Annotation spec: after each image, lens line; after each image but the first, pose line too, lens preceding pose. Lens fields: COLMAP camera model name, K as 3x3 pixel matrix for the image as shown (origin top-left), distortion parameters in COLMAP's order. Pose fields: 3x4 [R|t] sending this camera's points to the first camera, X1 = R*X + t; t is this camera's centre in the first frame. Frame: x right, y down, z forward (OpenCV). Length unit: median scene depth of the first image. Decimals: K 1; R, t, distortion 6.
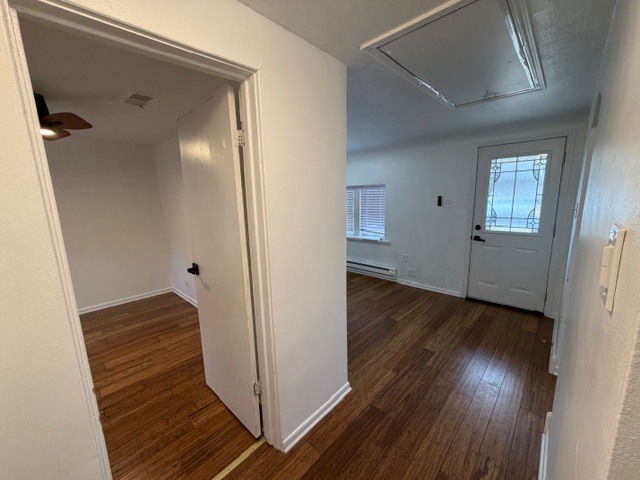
lens RADIAL K [[256.1, 0, 317.8], [0, 256.1, 239.2], [0, 0, 1]] dist [0.000874, 0.000077]
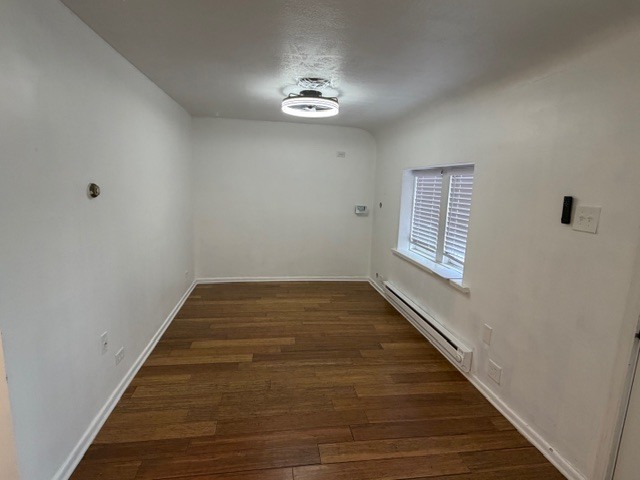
lens RADIAL K [[338.4, 0, 316.1], [0, 338.4, 240.8], [0, 0, 1]] dist [-0.000887, -0.001741]
pose [[0.789526, 0.156788, -0.593352, 0.492302], [-0.159714, 0.985995, 0.048021, -0.072708], [0.592571, 0.056853, 0.803510, 0.409522]]
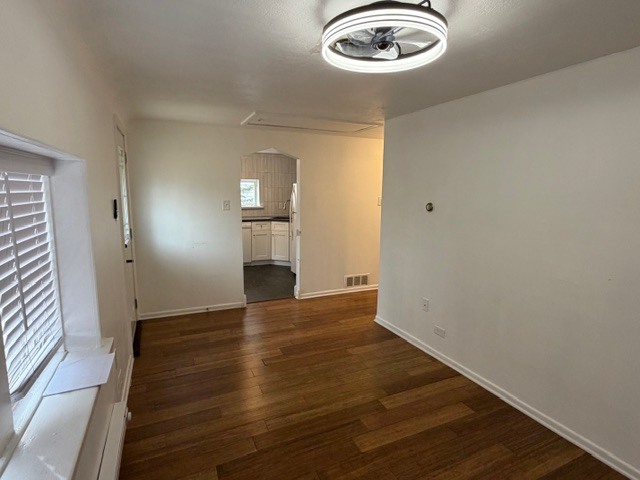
lens RADIAL K [[338.4, 0, 315.5], [0, 338.4, 238.8], [0, 0, 1]] dist [-0.000887, -0.001741]
pose [[-0.927372, -0.034896, 0.372509, -0.149324], [0.077594, 0.956054, 0.282735, -0.256275], [-0.366005, 0.291105, -0.883911, 1.493906]]
